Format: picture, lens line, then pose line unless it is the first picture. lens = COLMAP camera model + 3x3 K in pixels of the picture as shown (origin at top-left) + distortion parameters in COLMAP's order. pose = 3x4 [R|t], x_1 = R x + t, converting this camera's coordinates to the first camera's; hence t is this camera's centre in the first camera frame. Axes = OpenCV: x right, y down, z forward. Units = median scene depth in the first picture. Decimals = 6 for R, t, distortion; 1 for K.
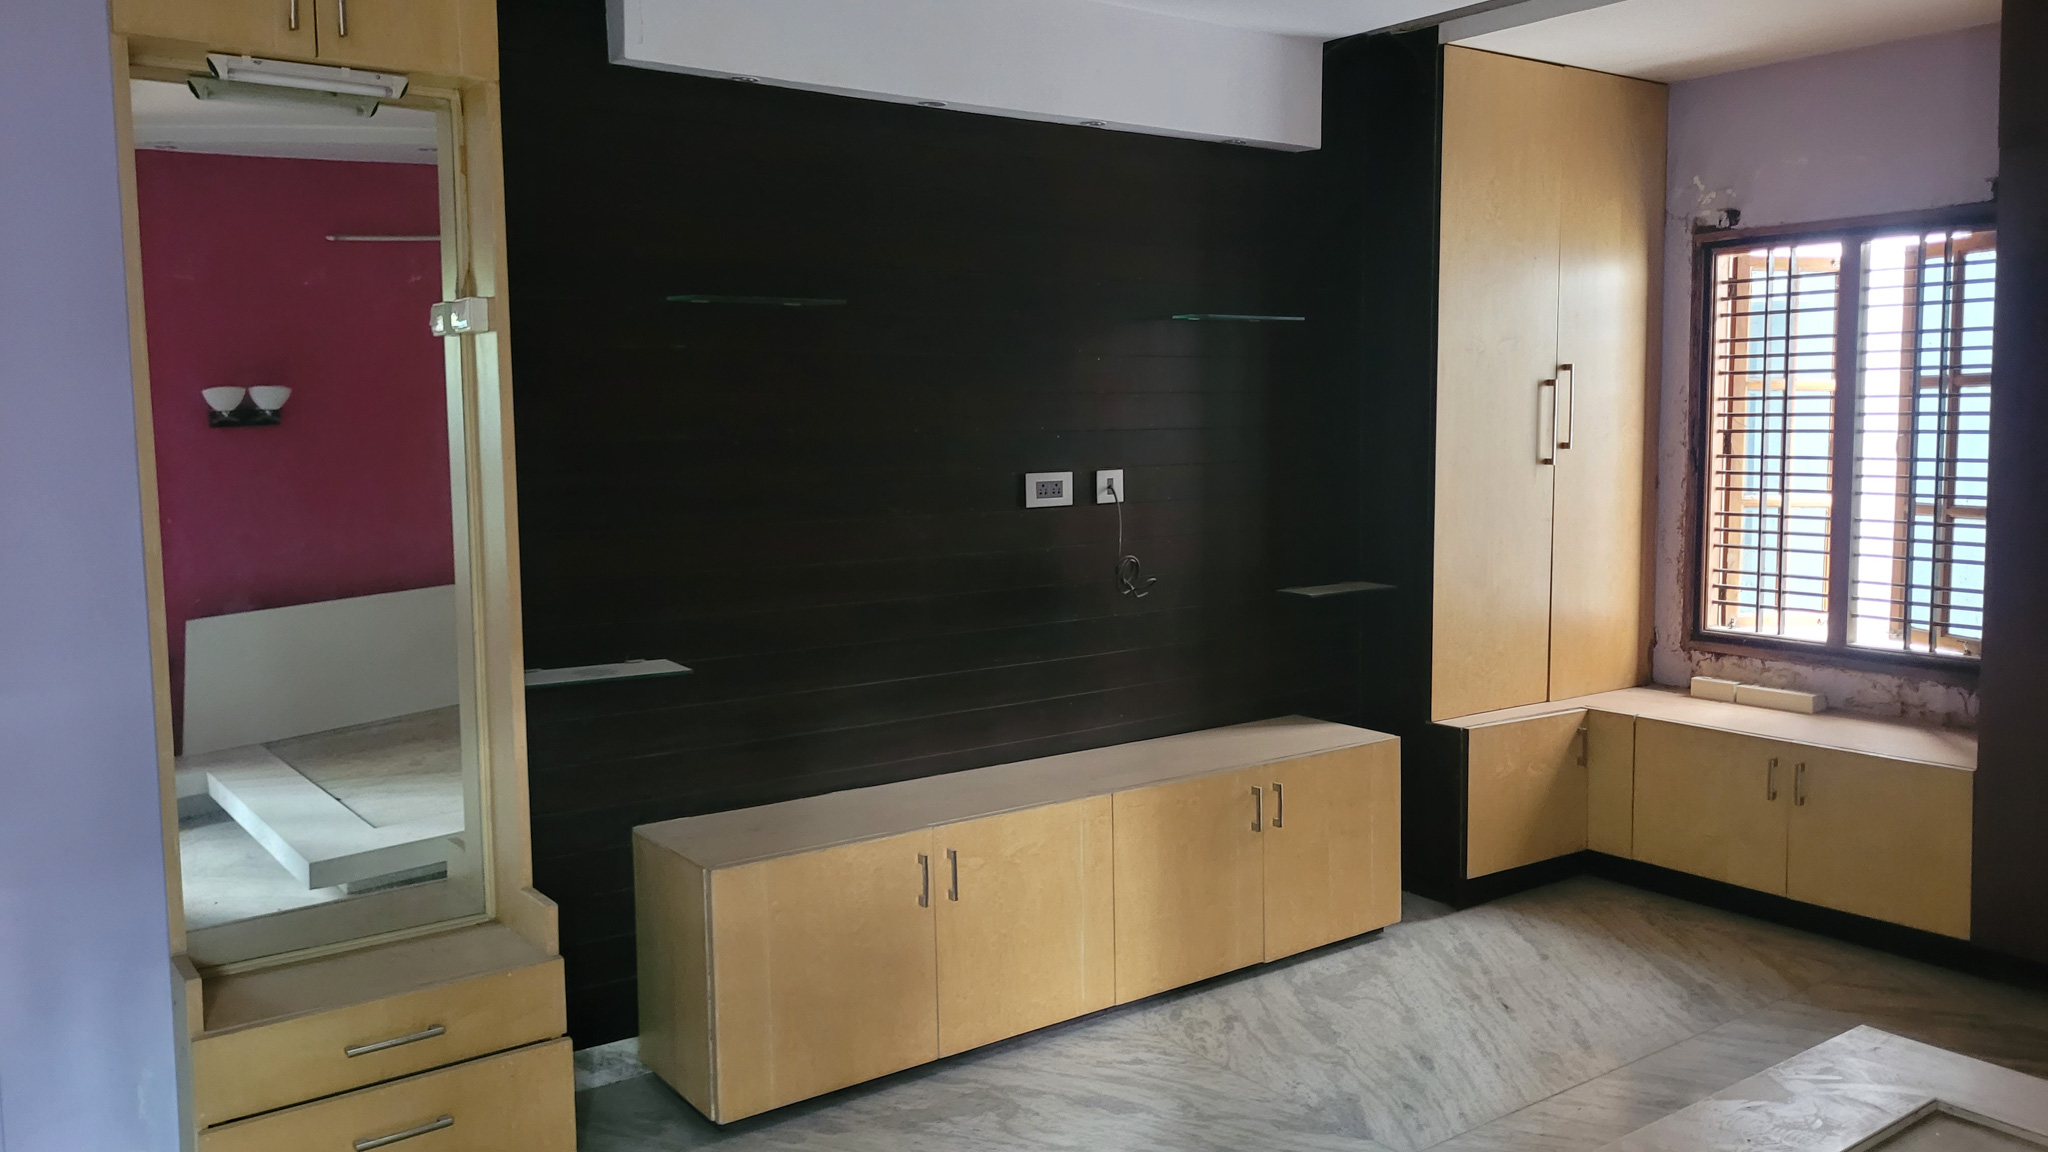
lens RADIAL K [[1553.7, 0, 1020.5], [0, 1553.7, 565.4], [0, 0, 1]] dist [0.026576, -0.023084]
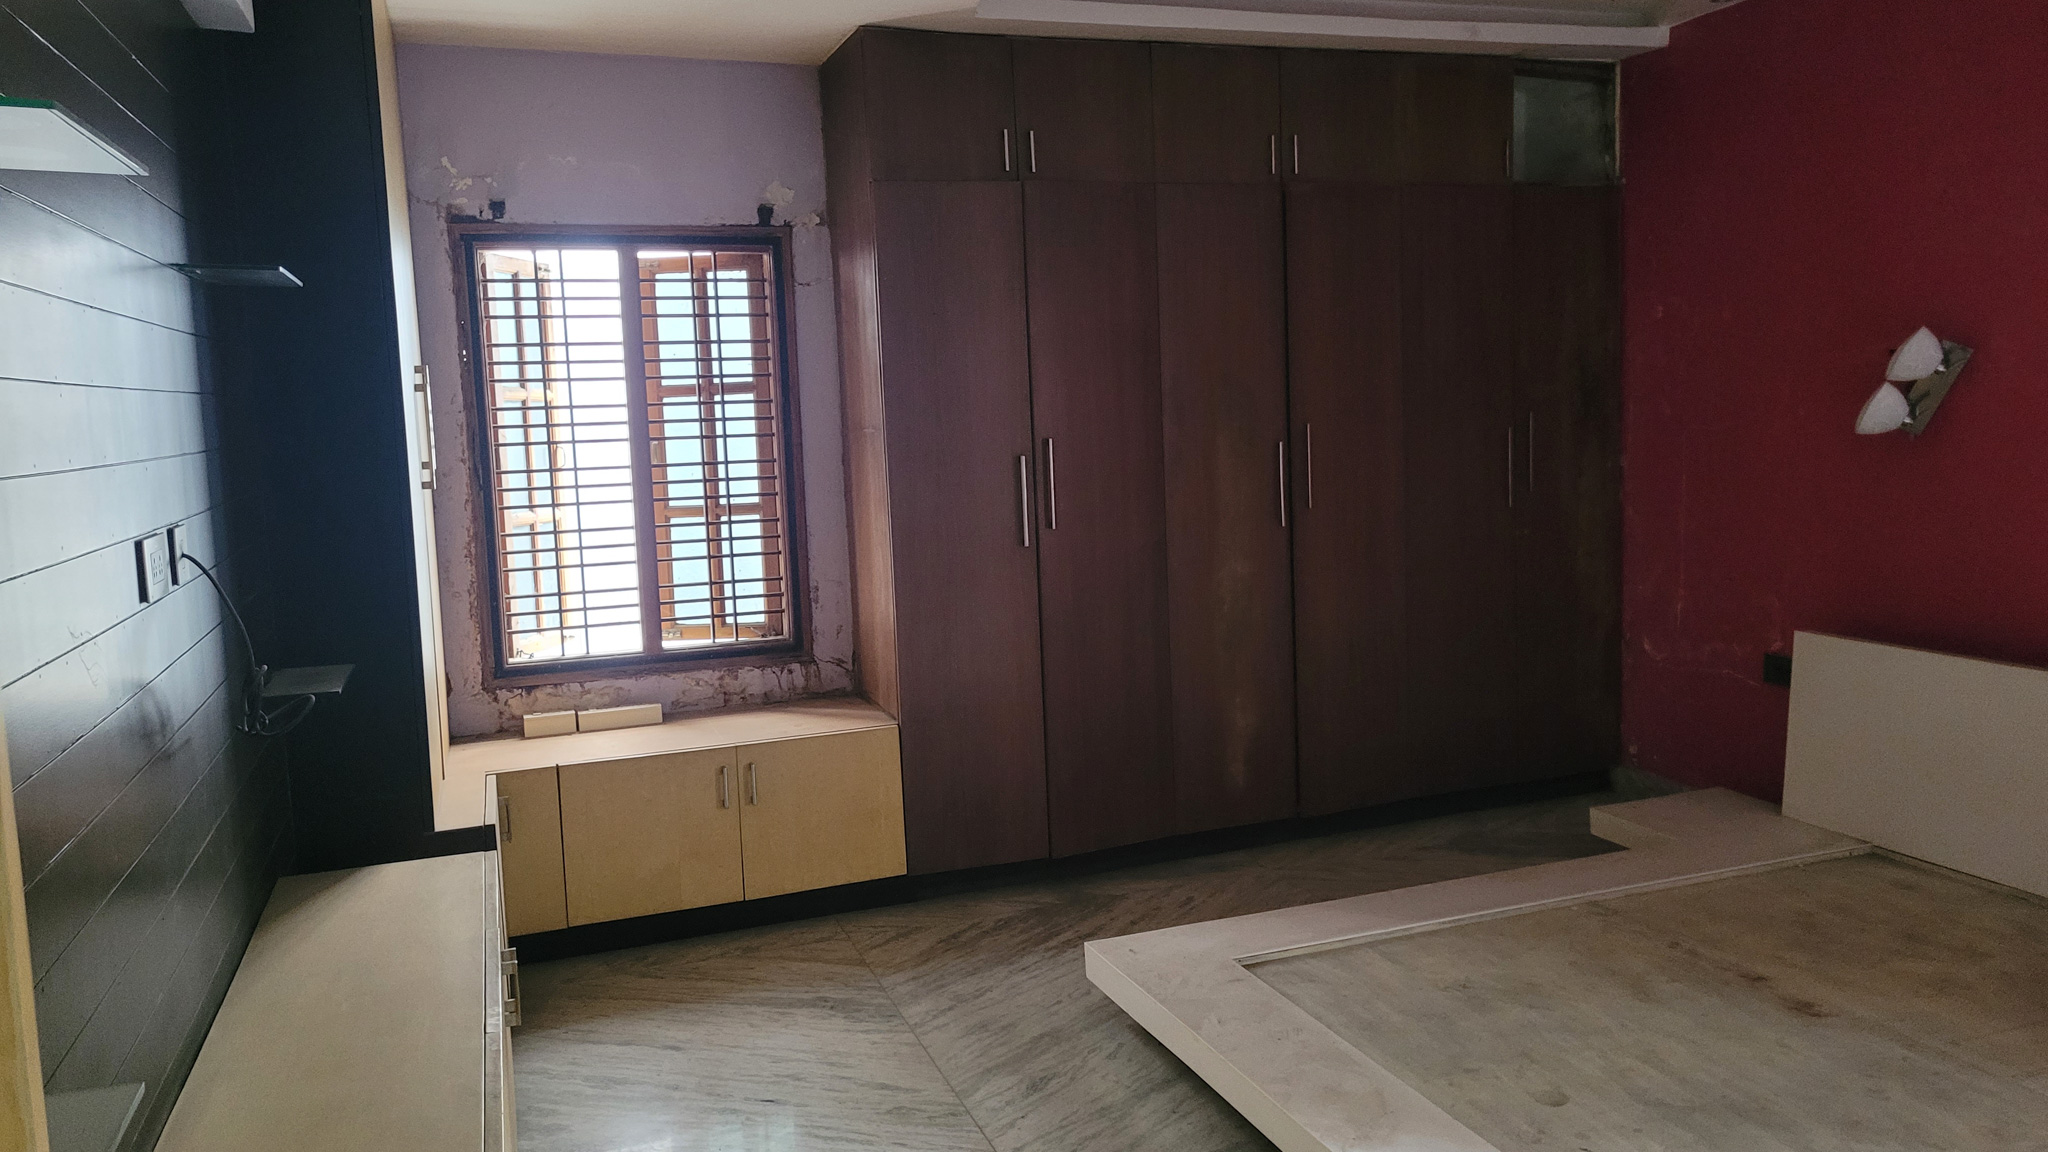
lens RADIAL K [[1553.7, 0, 1042.0], [0, 1553.7, 570.8], [0, 0, 1]] dist [0.026576, -0.023084]
pose [[0.247128, -0.104276, 0.963356, -0.382986], [0.124552, 0.989364, 0.075140, -0.045729], [-0.960945, 0.101419, 0.257487, 0.508780]]
